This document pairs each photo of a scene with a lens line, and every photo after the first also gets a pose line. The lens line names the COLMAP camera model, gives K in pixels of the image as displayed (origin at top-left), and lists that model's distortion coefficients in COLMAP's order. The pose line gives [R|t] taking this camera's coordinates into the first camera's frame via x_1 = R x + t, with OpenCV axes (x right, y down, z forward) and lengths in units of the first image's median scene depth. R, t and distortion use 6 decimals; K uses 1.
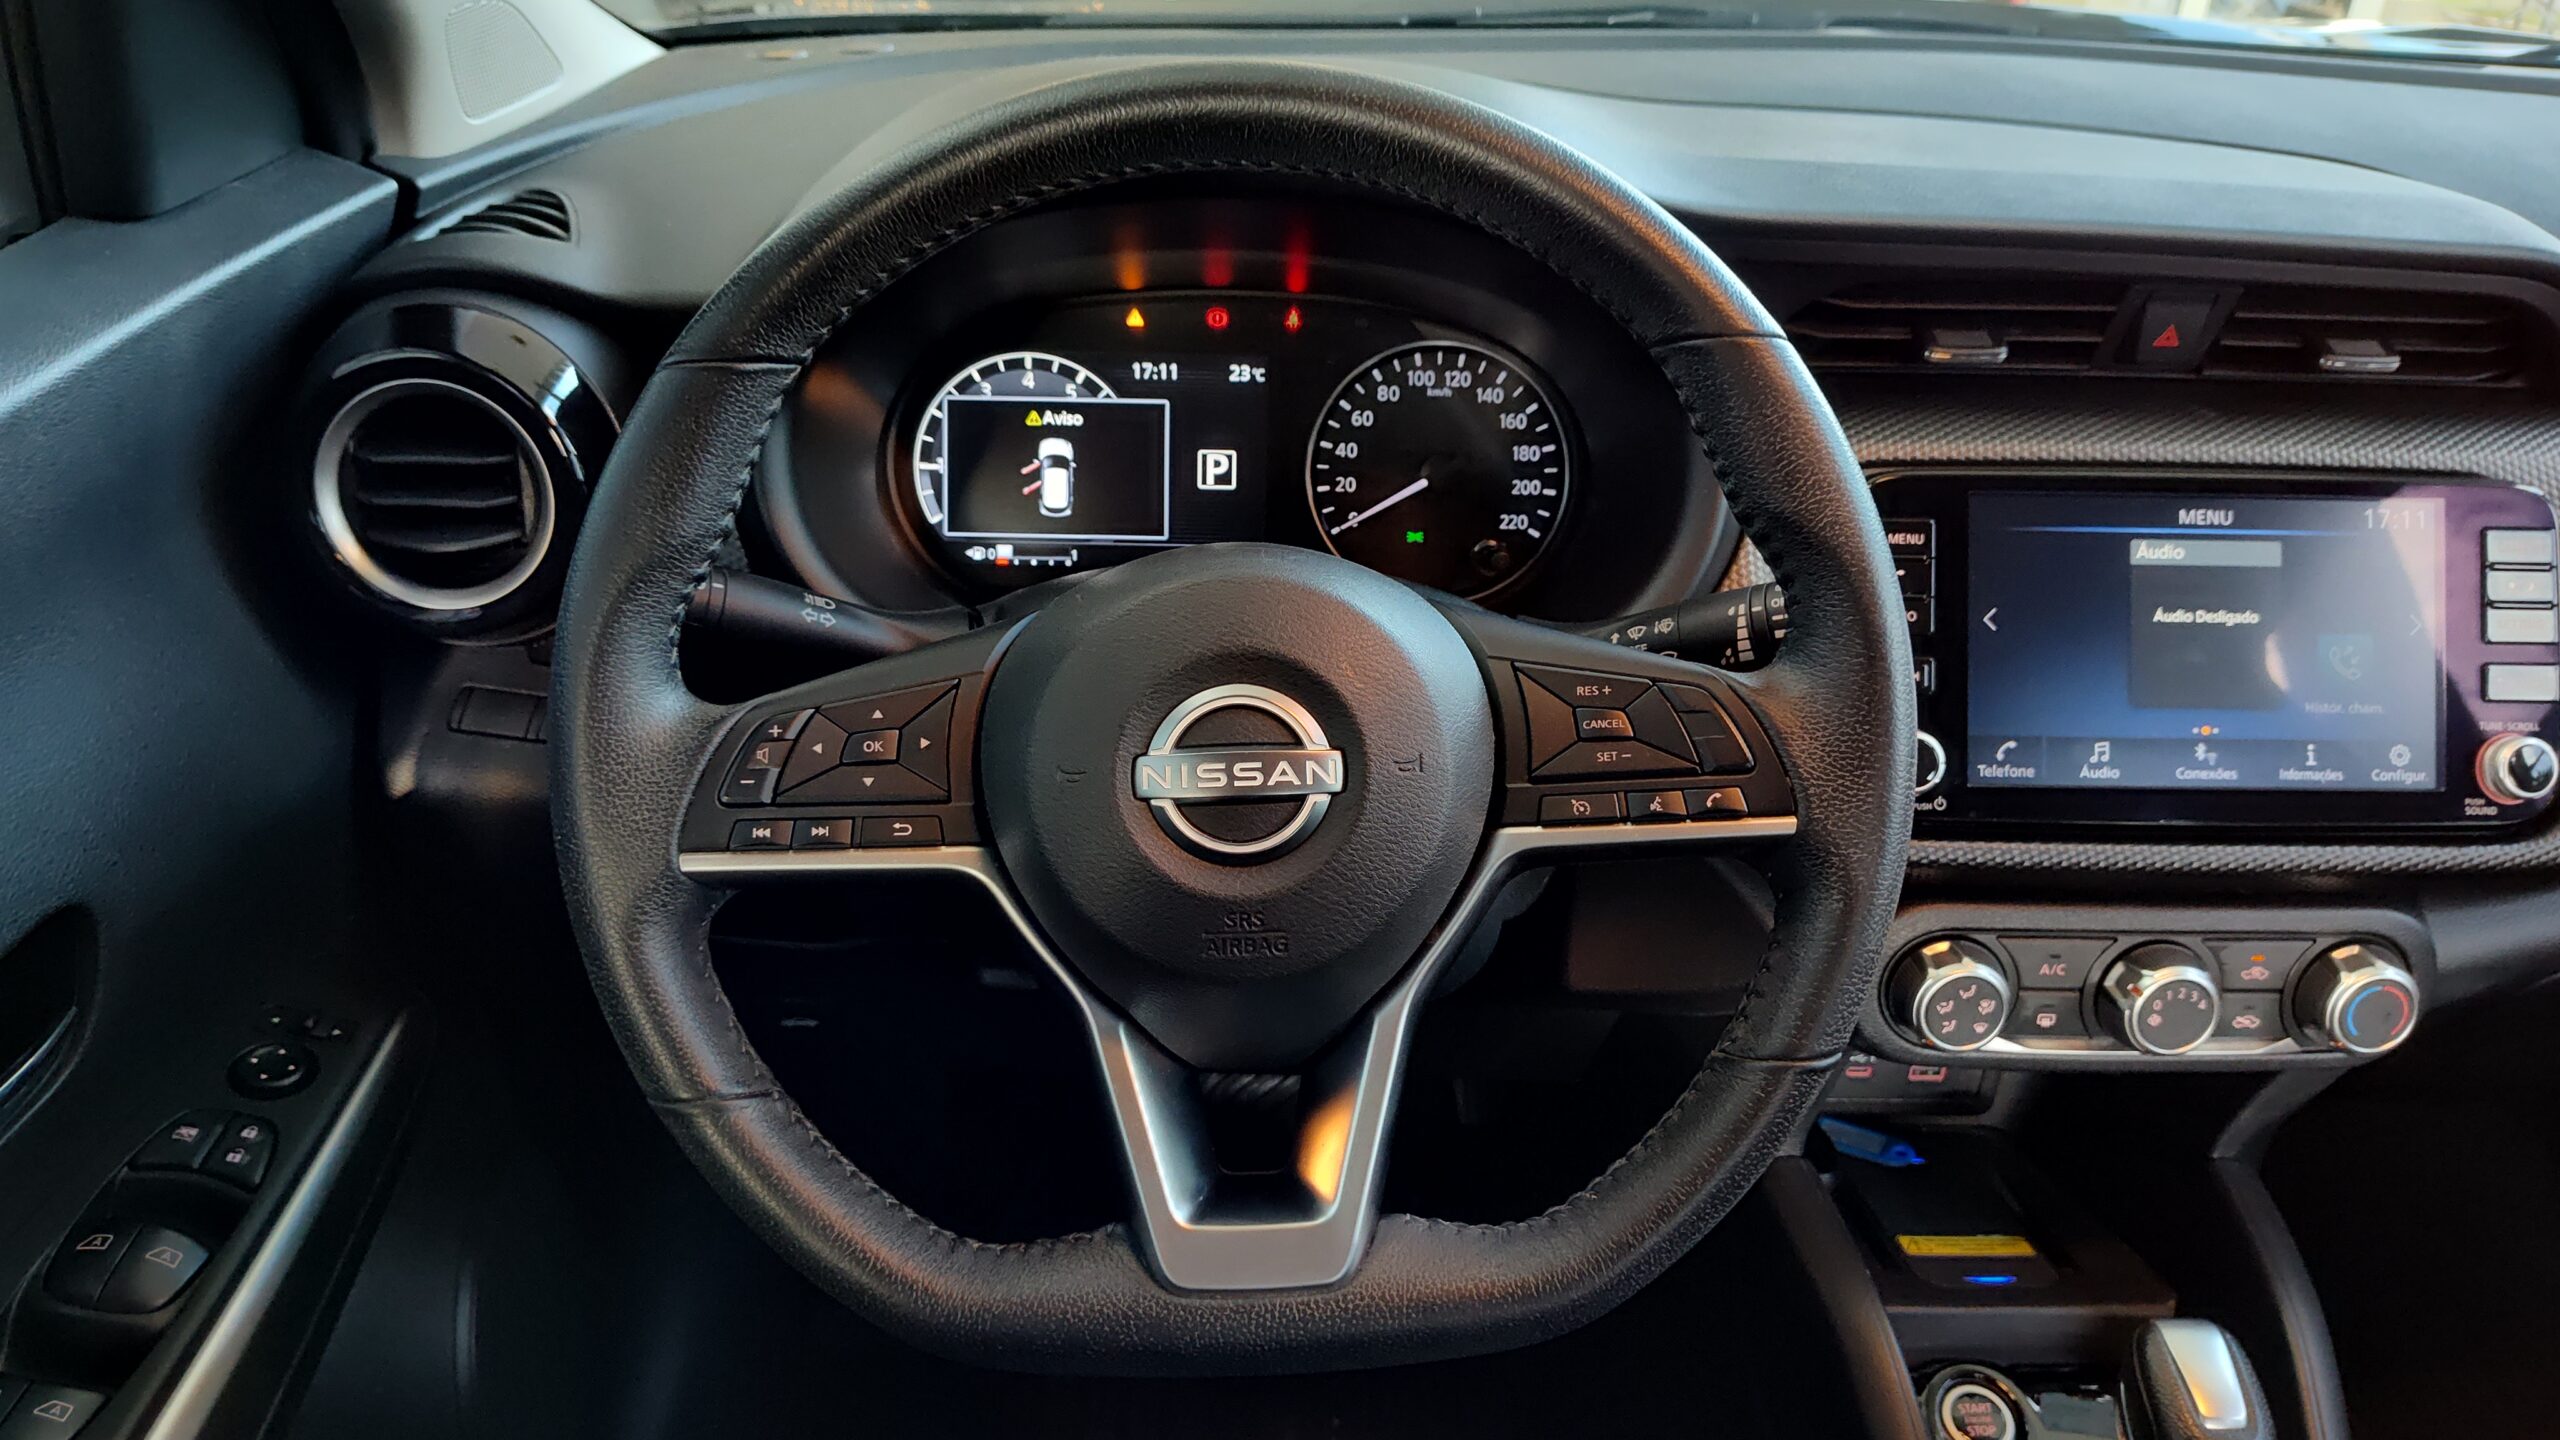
lens RADIAL K [[1768.8, 0, 1294.4], [0, 1768.8, 710.8], [0, 0, 1]] dist [0.022706, -0.026519]
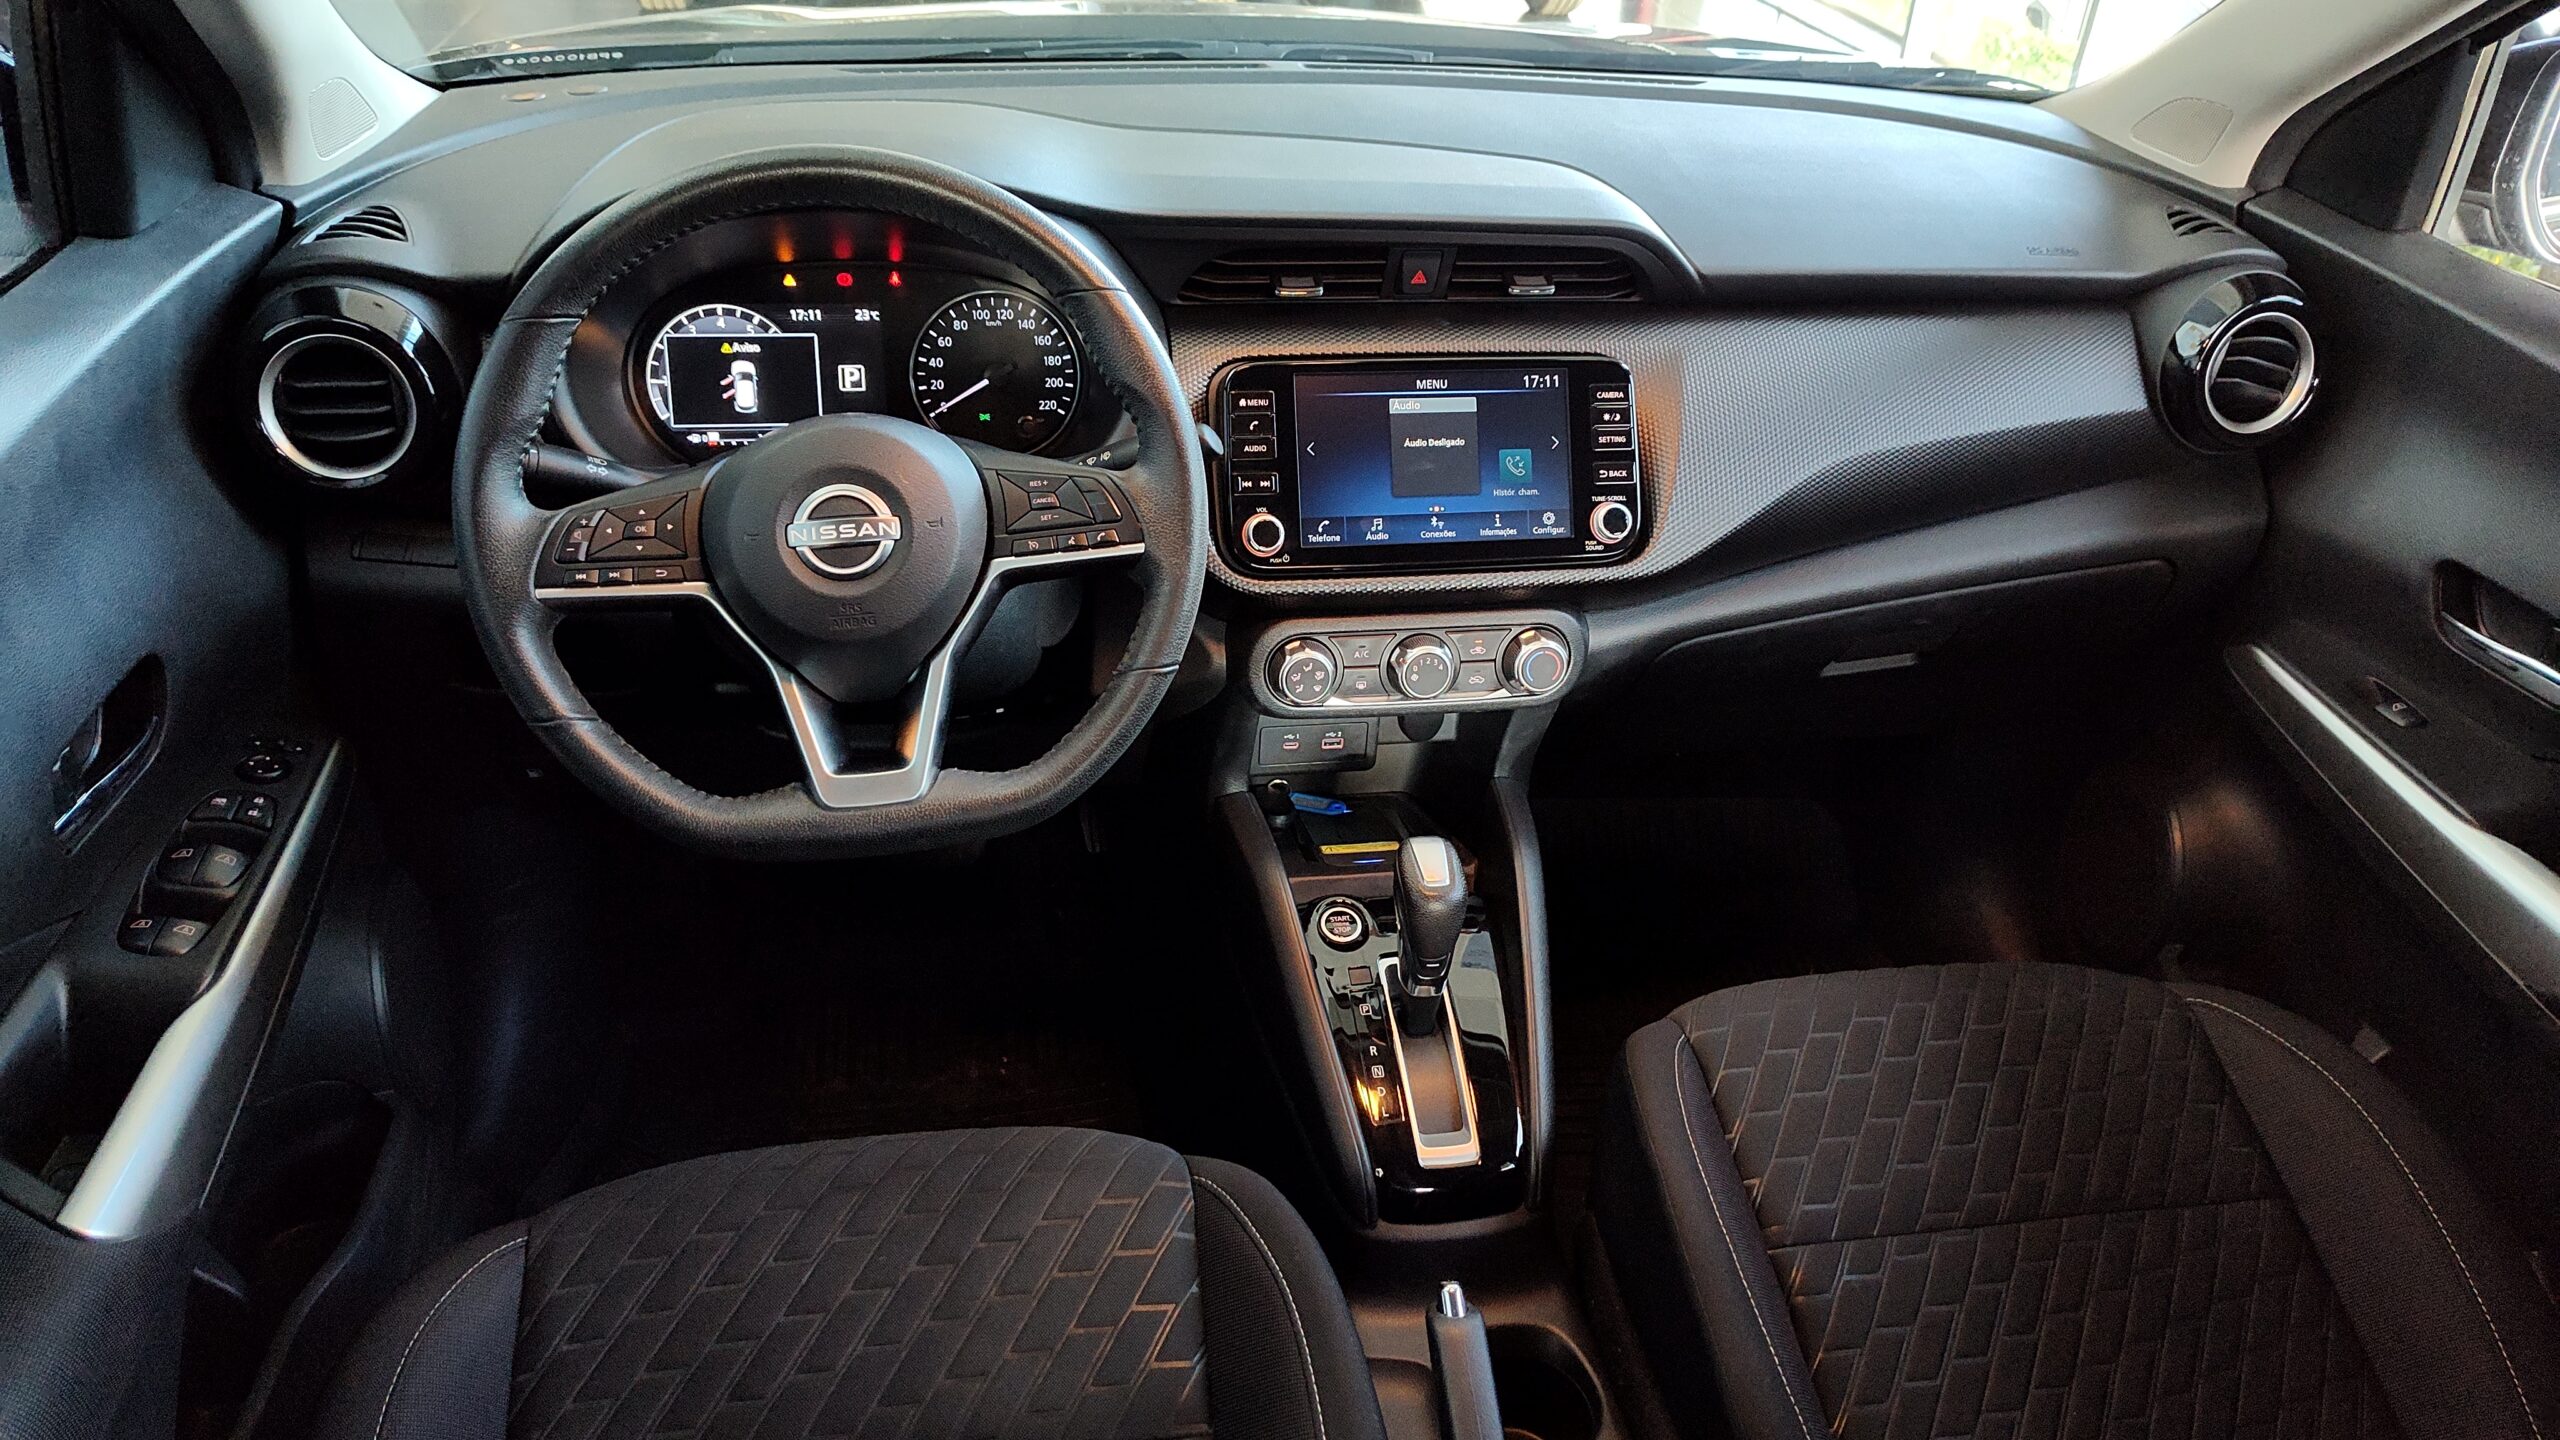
lens RADIAL K [[1768.8, 0, 1292.5], [0, 1768.8, 726.7], [0, 0, 1]] dist [0.022706, -0.026519]
pose [[0.989249, -0.060144, 0.133298, 0.113850], [0.053681, 0.997226, 0.051564, 0.109554], [-0.136029, -0.043854, 0.989734, -0.604050]]
